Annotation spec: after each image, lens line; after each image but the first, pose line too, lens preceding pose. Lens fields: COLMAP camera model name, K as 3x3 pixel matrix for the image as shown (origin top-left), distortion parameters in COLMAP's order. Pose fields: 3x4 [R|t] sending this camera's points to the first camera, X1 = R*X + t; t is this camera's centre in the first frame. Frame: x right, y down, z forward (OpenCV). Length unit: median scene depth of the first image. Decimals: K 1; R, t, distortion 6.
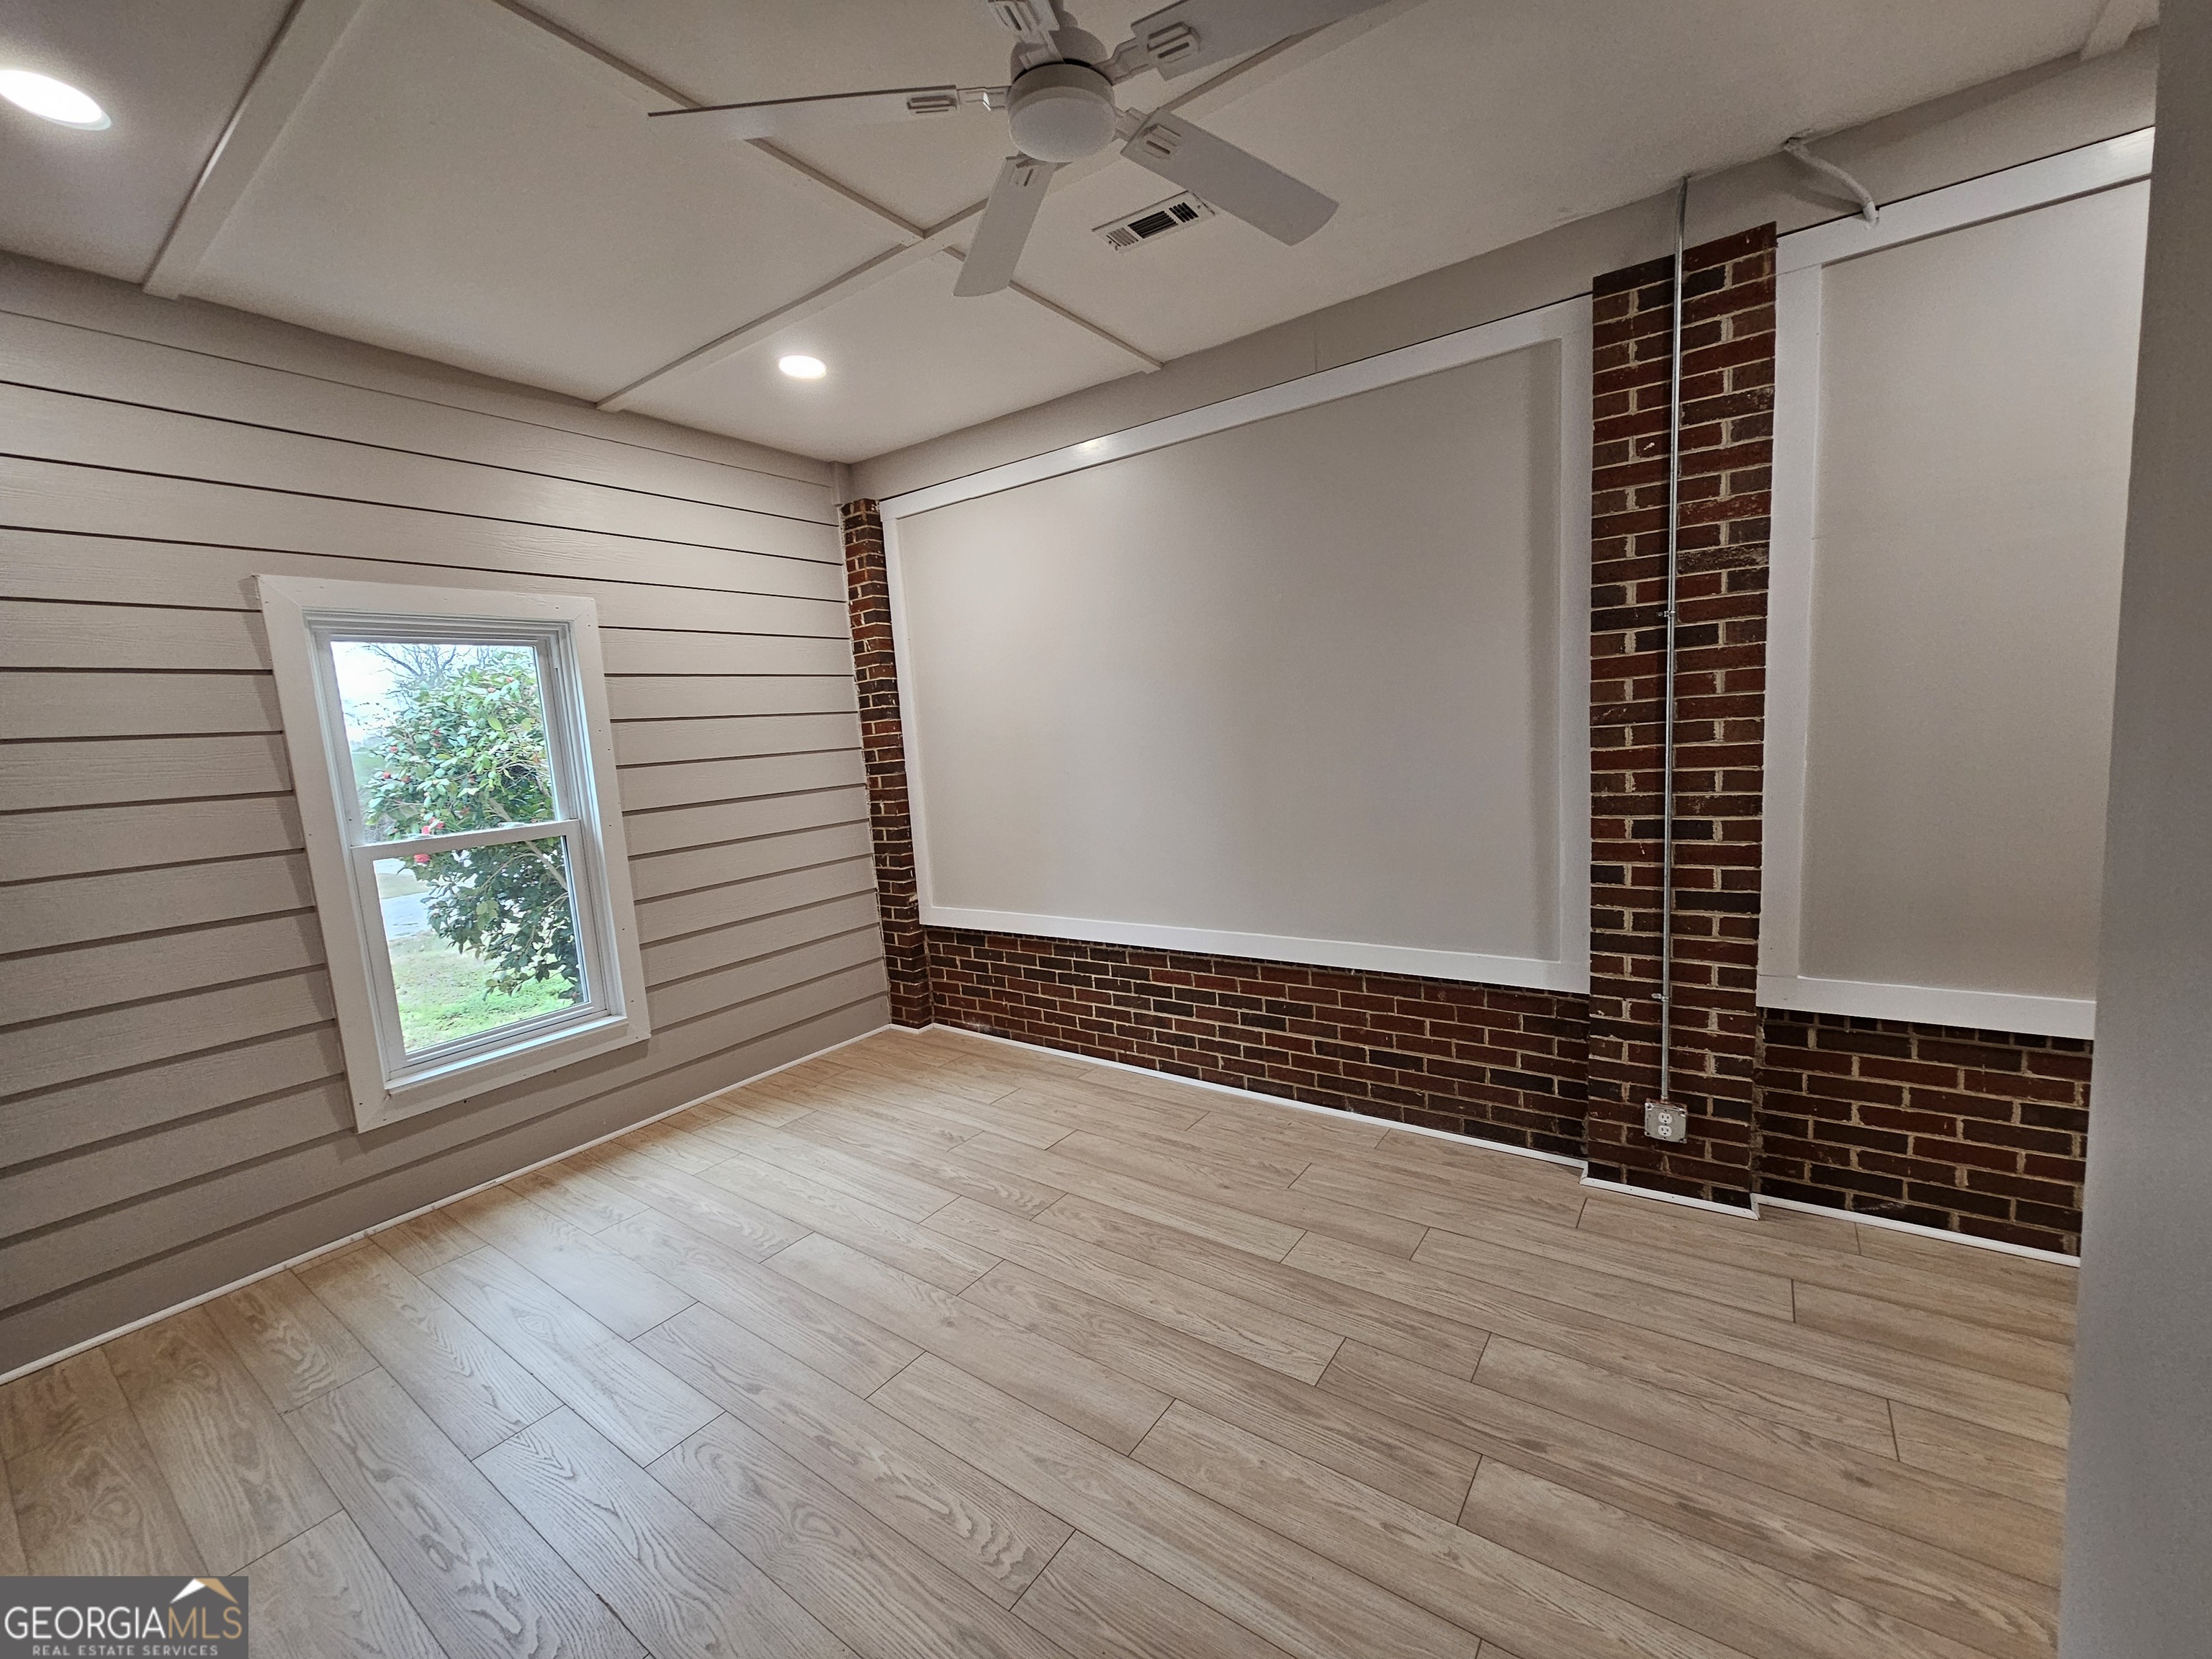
lens RADIAL K [[901.5, 0, 1110.8], [0, 901.5, 839.1], [0, 0, 1]] dist [0.002264, -0.000251]
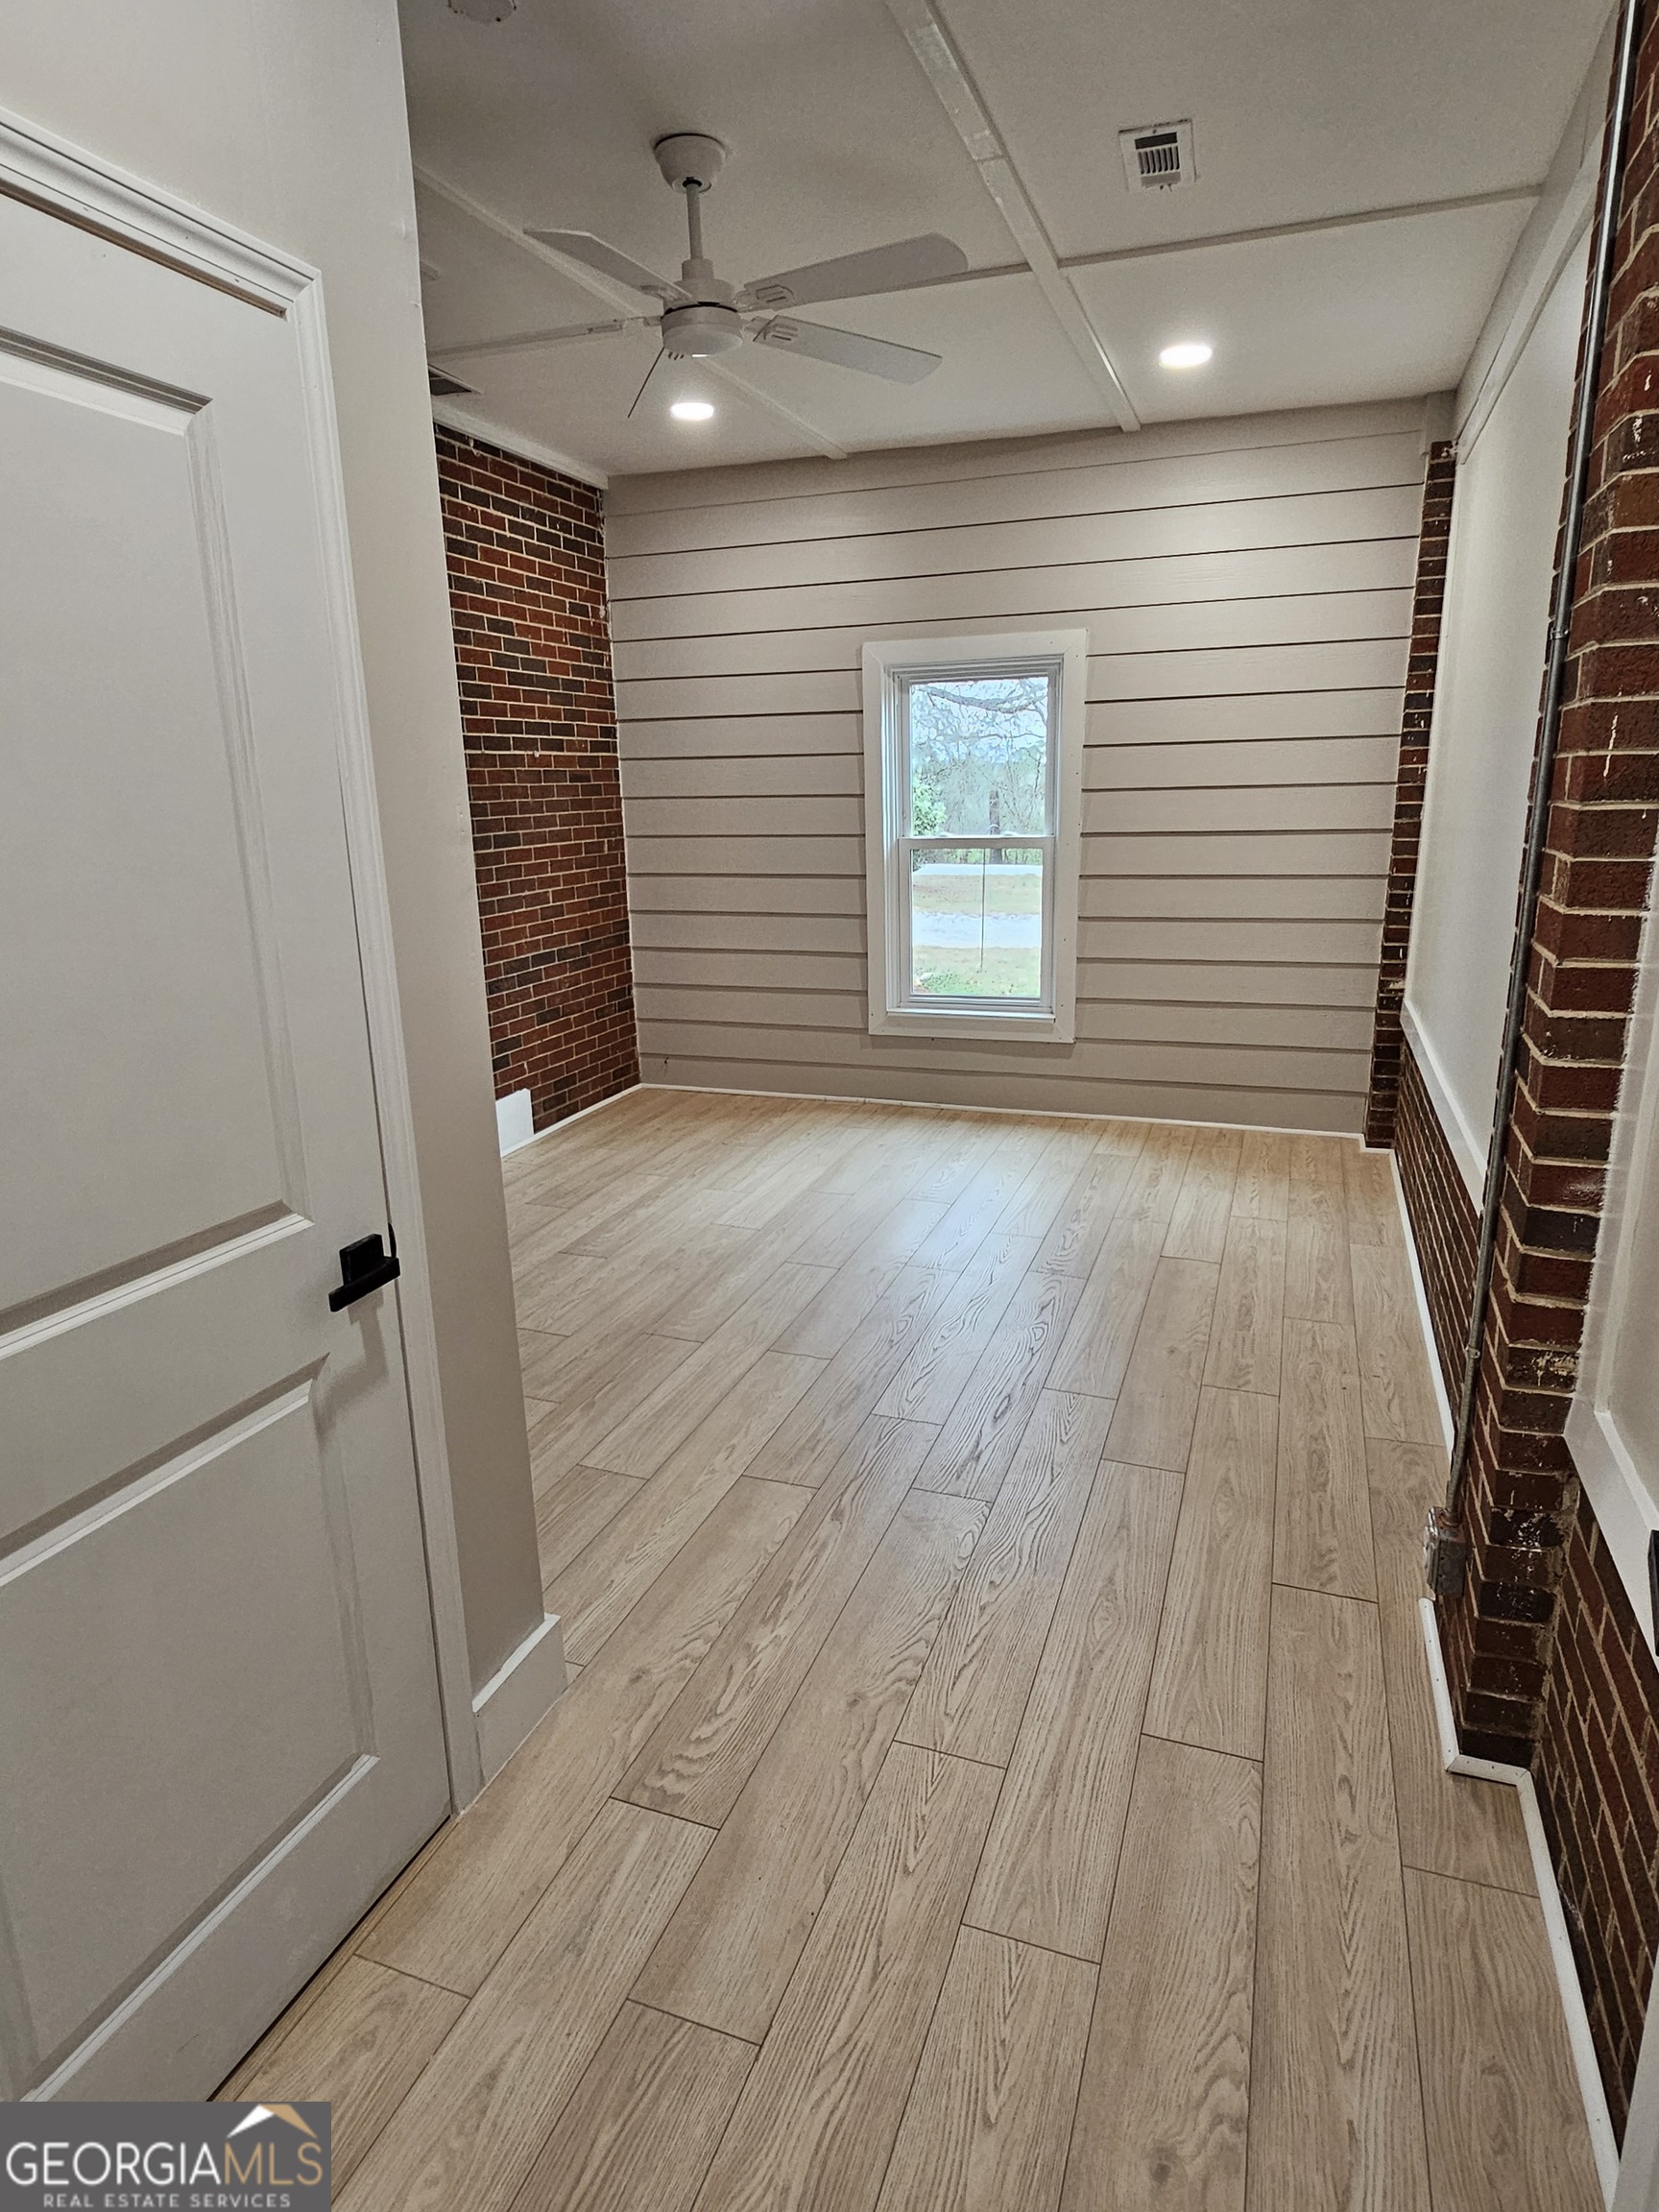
lens RADIAL K [[1251.7, 0, 824.1], [0, 1251.7, 1104.8], [0, 0, 1]] dist [0.006452, 0.000914]
pose [[0.262632, 0.299581, -0.917211, 0.964499], [-0.117337, 0.953441, 0.277817, -0.112304], [0.957735, 0.034659, 0.285557, 0.316106]]
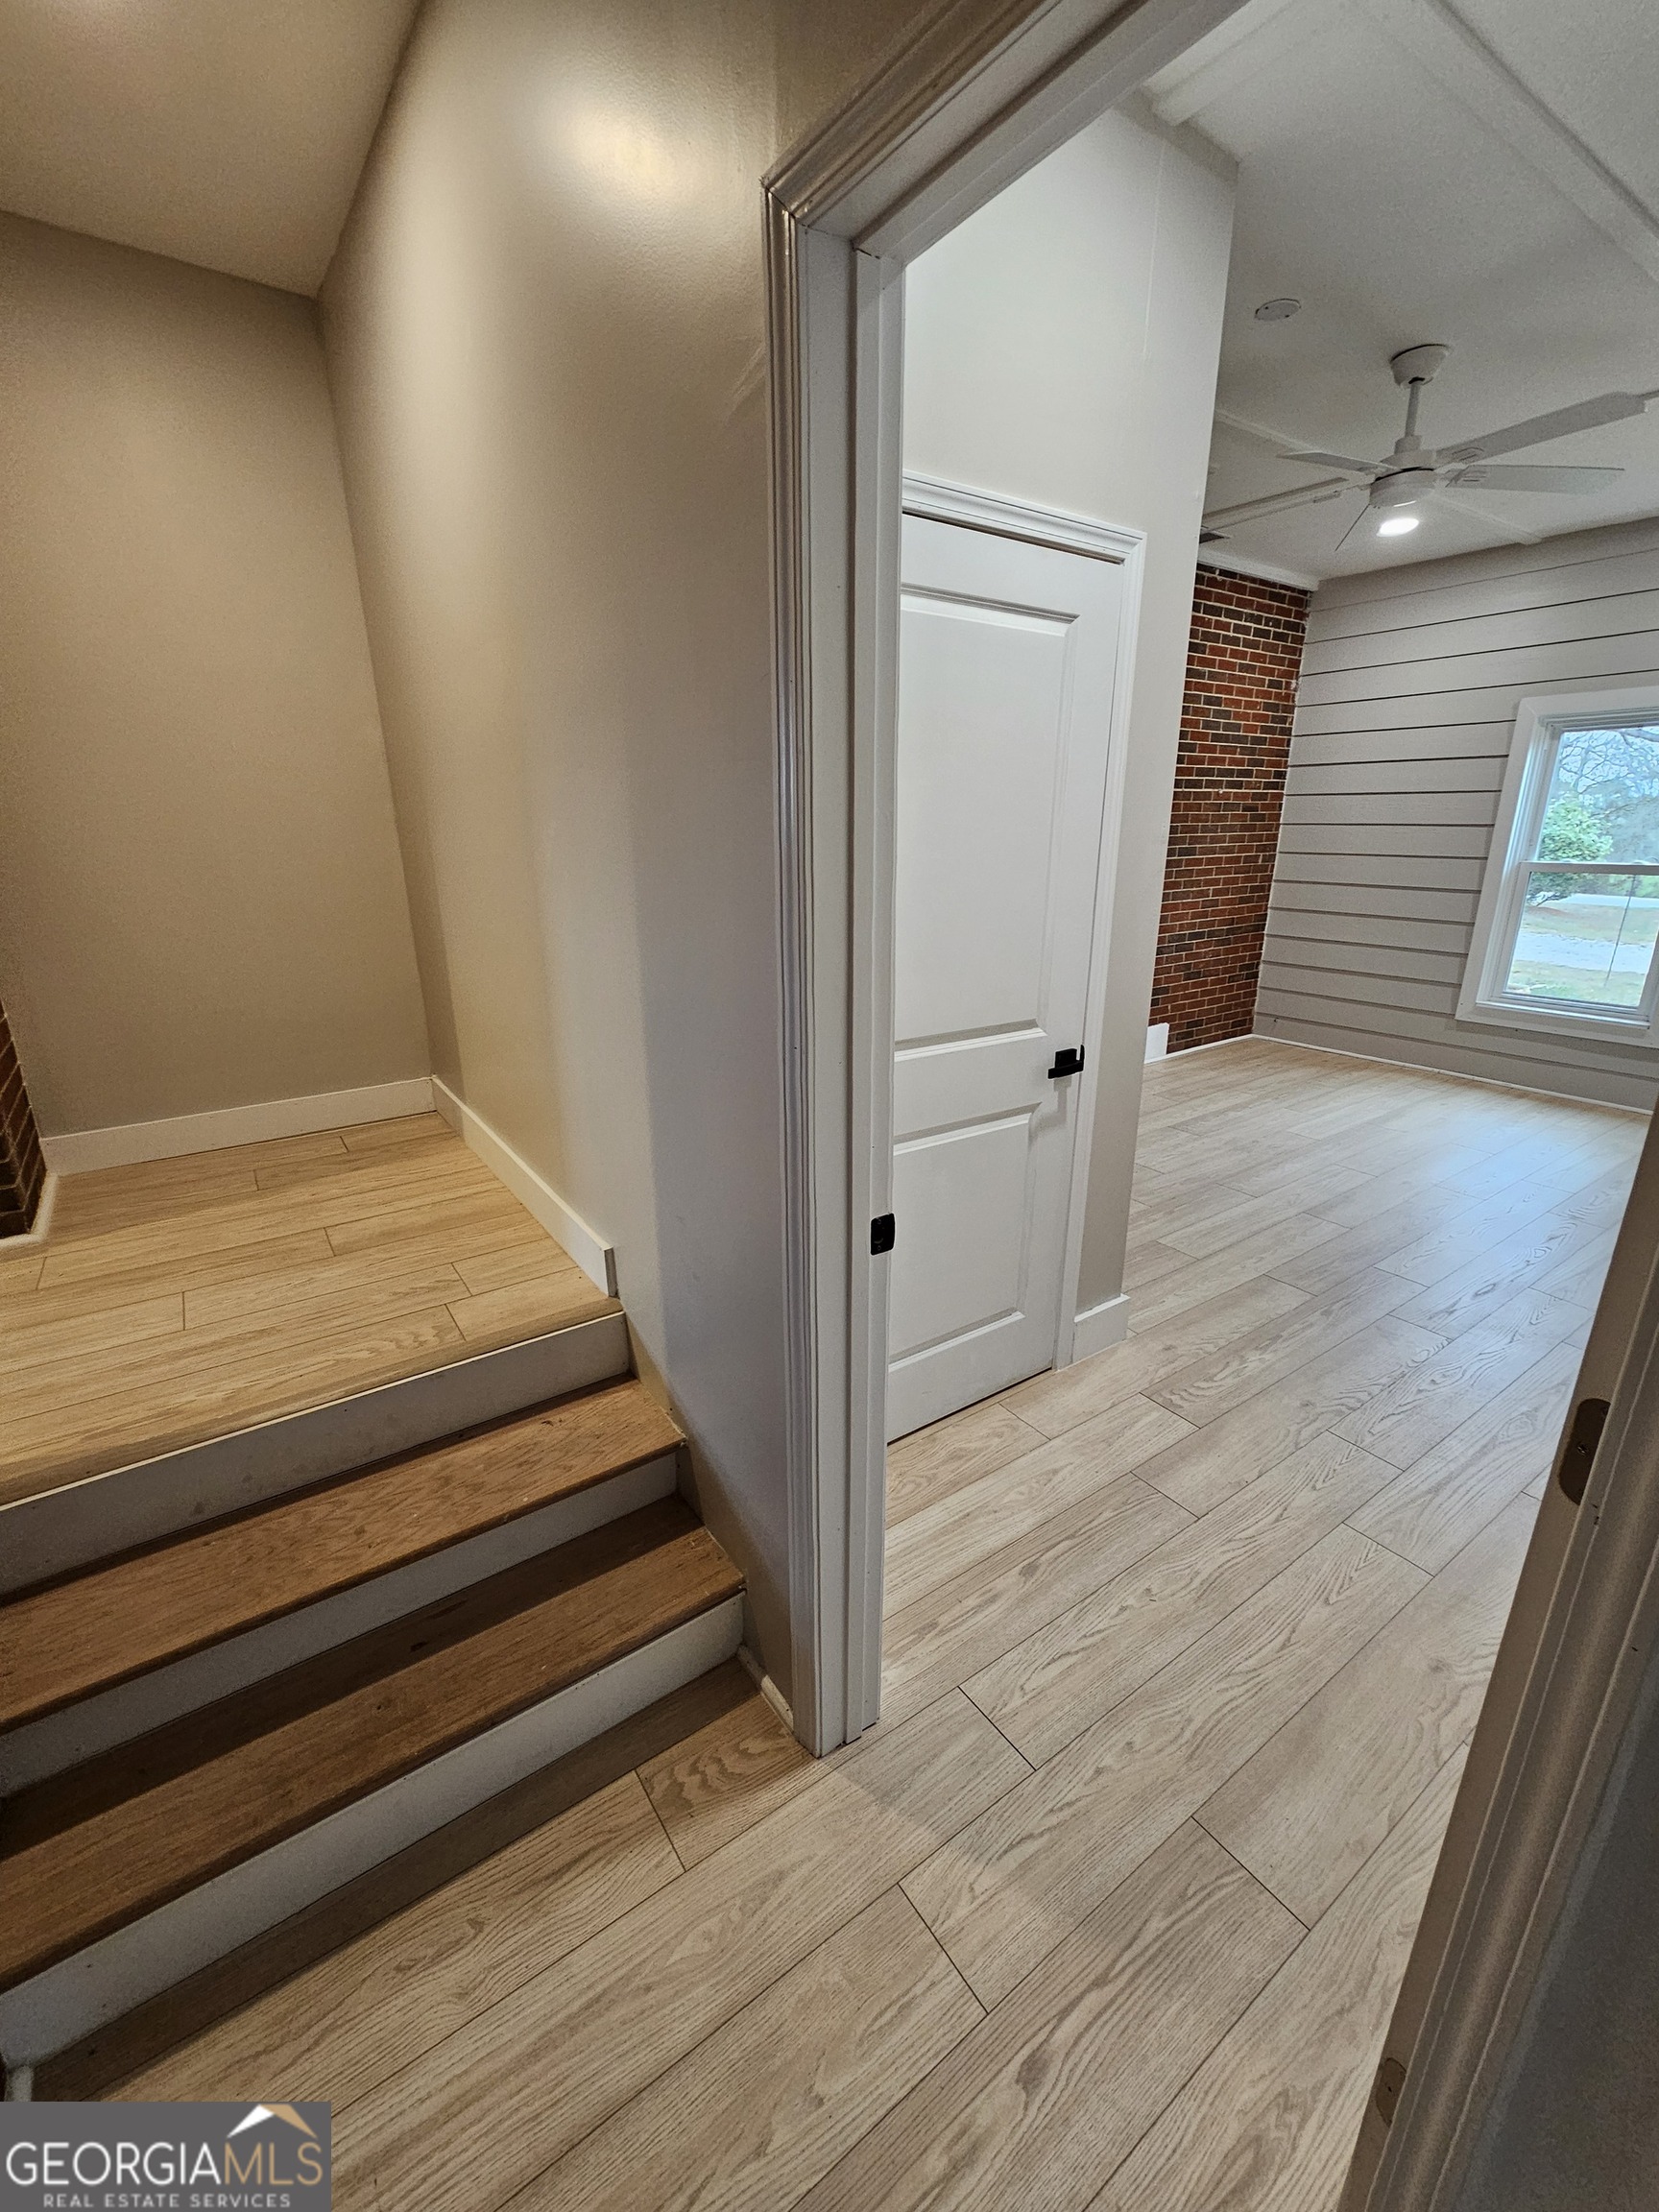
lens RADIAL K [[901.5, 0, 830.2], [0, 901.5, 1104.3], [0, 0, 1]] dist [0.002264, -0.000251]
pose [[-0.336499, 0.348210, -0.874939, 1.162728], [-0.092914, 0.912311, 0.398817, -0.121029], [0.937089, 0.215496, -0.274638, 0.312423]]
